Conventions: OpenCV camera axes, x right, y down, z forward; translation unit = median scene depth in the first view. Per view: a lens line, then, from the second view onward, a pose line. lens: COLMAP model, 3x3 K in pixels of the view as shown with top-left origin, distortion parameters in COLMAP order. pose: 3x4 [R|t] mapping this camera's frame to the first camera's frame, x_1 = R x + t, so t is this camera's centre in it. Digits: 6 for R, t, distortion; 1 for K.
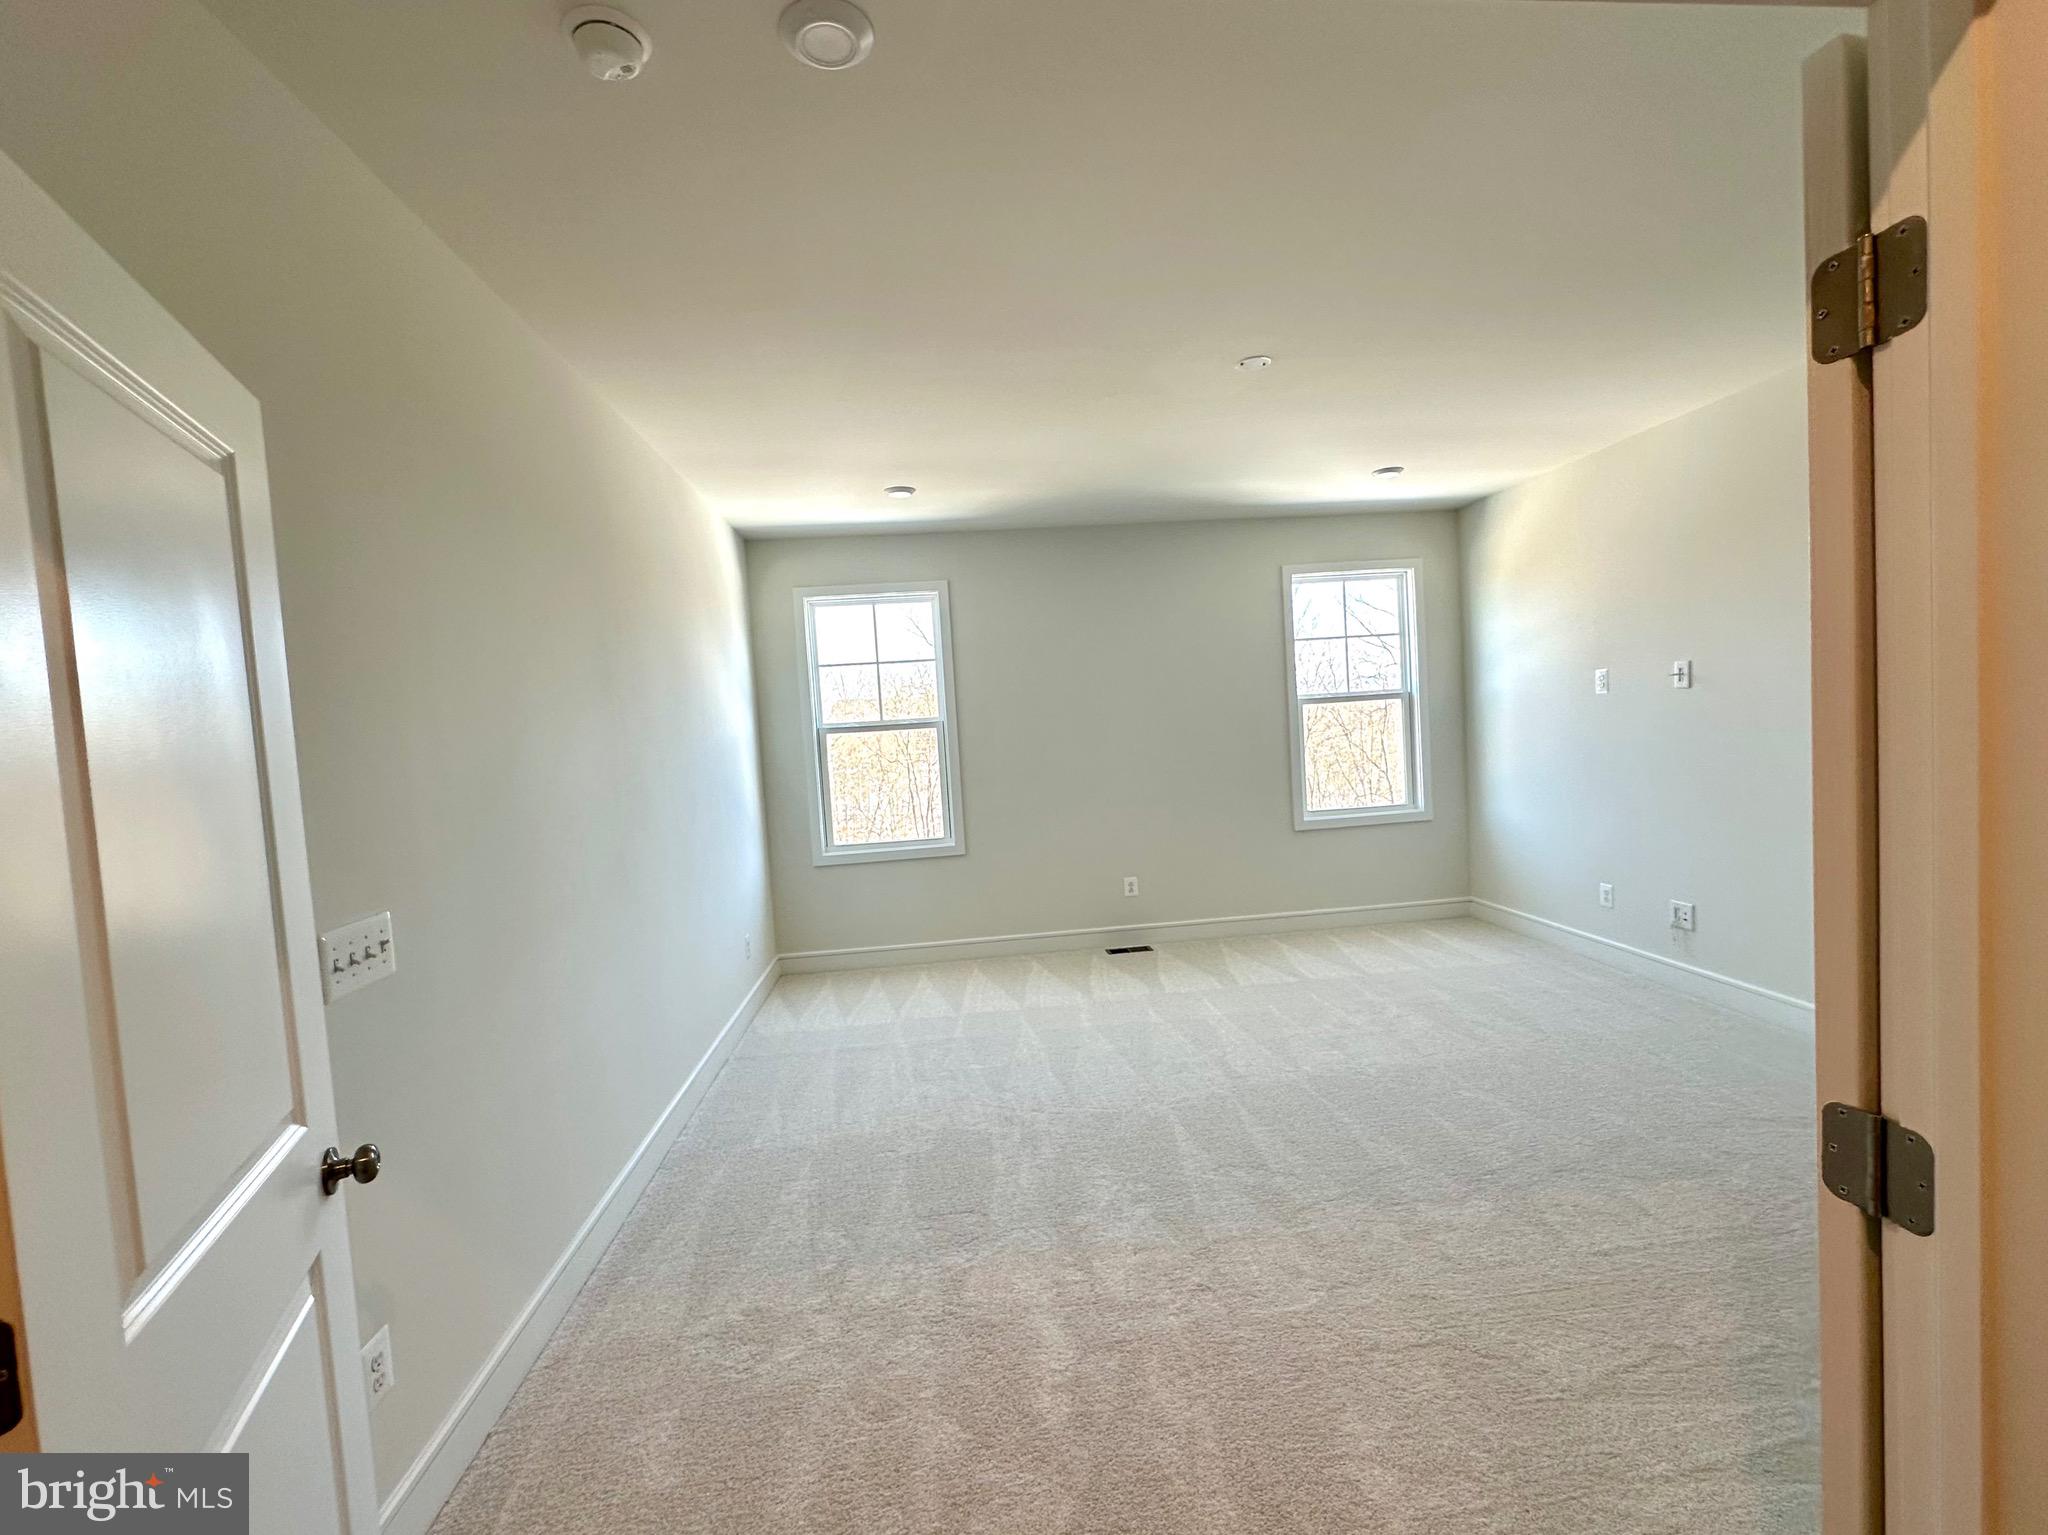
lens RADIAL K [[849.6, 0, 1024.0], [0, 849.6, 767.5], [0, 0, 1]] dist [0.000408, 0.000256]
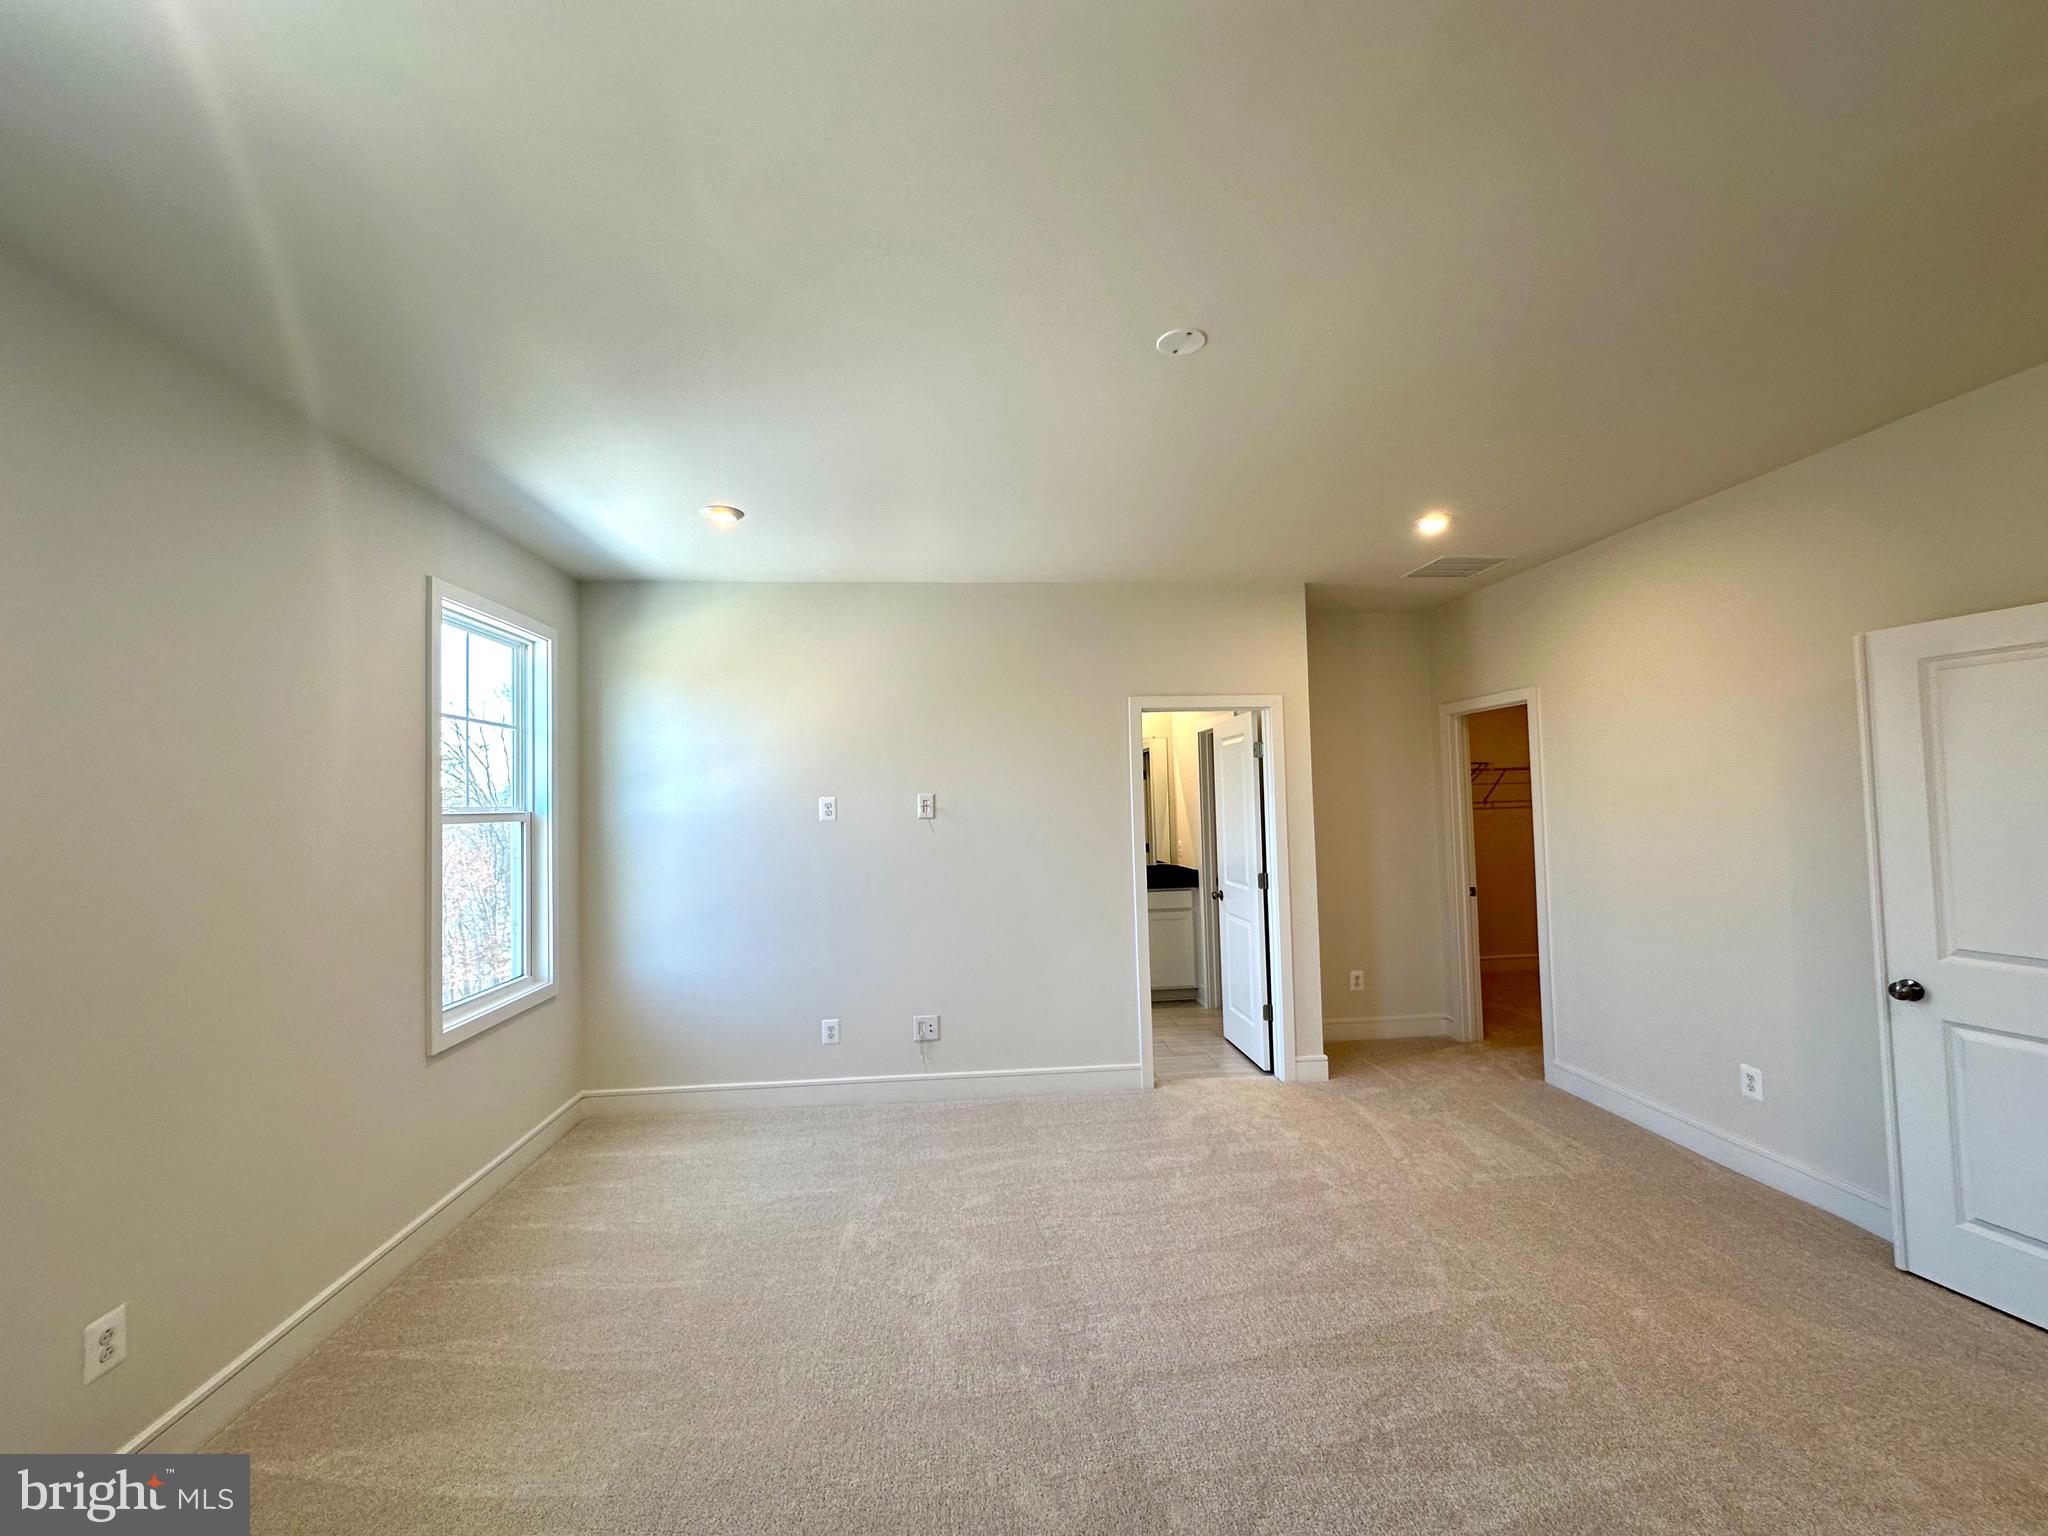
lens RADIAL K [[810.3, 0, 1024.0], [0, 810.3, 768.0], [0, 0, 1]] dist [0.000025, 0.000147]
pose [[0.029062, 0.106530, 0.993885, -0.218464], [0.073918, 0.991353, -0.108420, -0.025615], [-0.996841, 0.076616, 0.020936, 0.642827]]
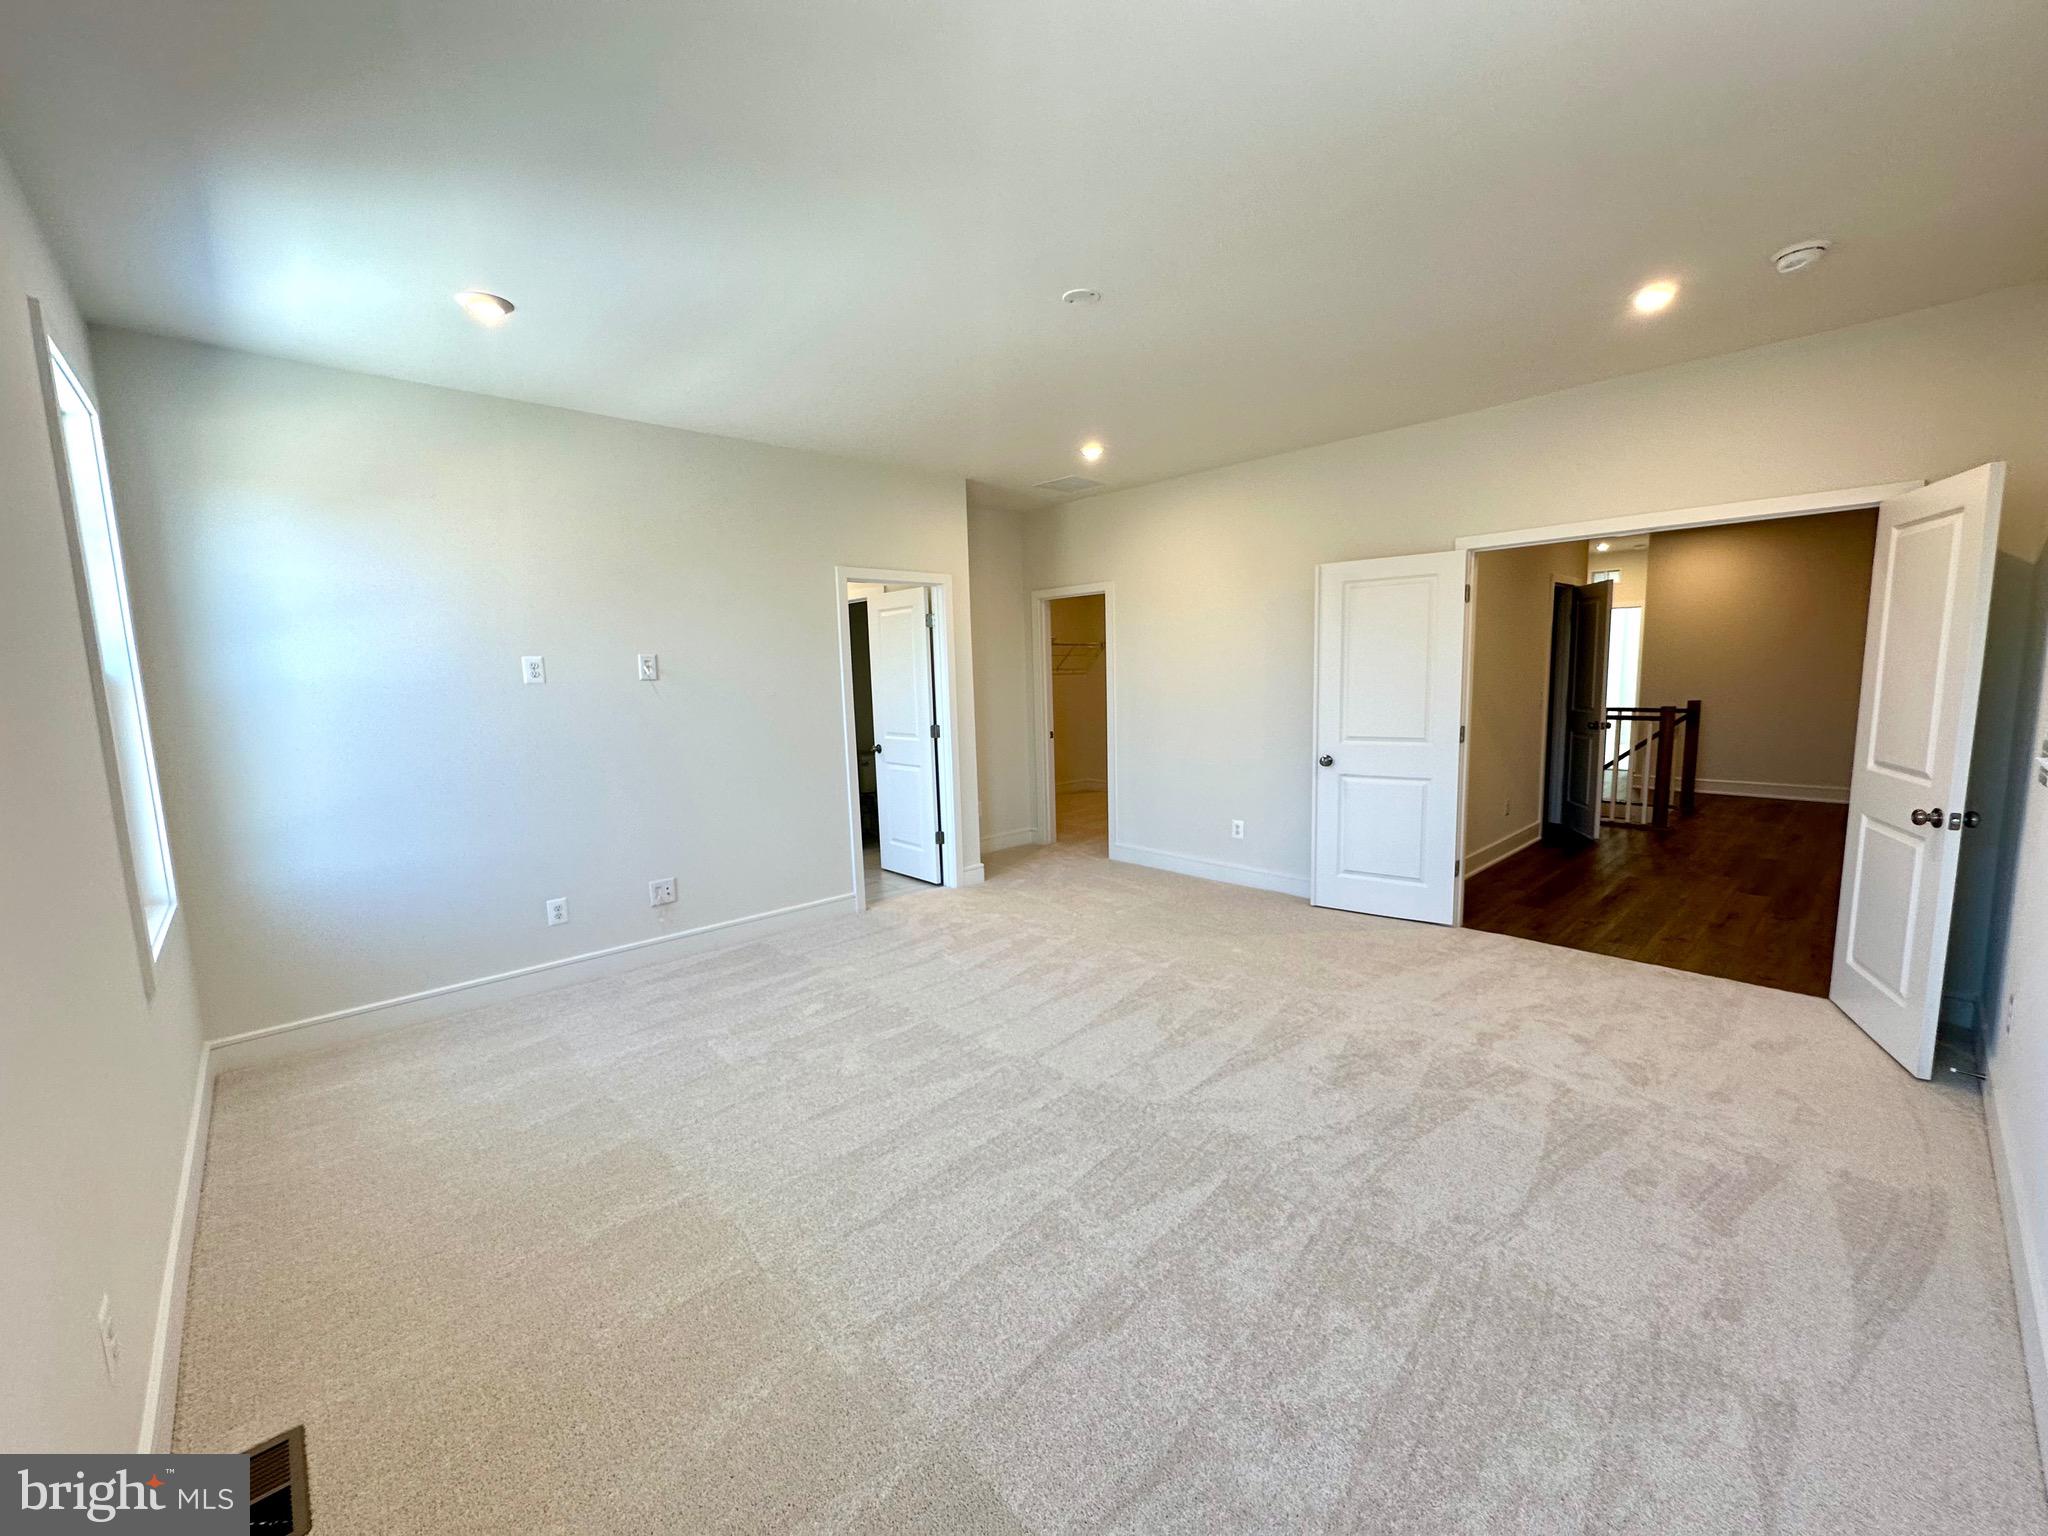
lens RADIAL K [[828.3, 0, 991.7], [0, 828.3, 775.9], [0, 0, 1]] dist [-0.001041, -0.000034]
pose [[-0.581805, -0.023550, 0.812987, -0.245336], [0.106240, 0.988816, 0.104673, -0.028352], [-0.806360, 0.147271, -0.572796, 0.964026]]
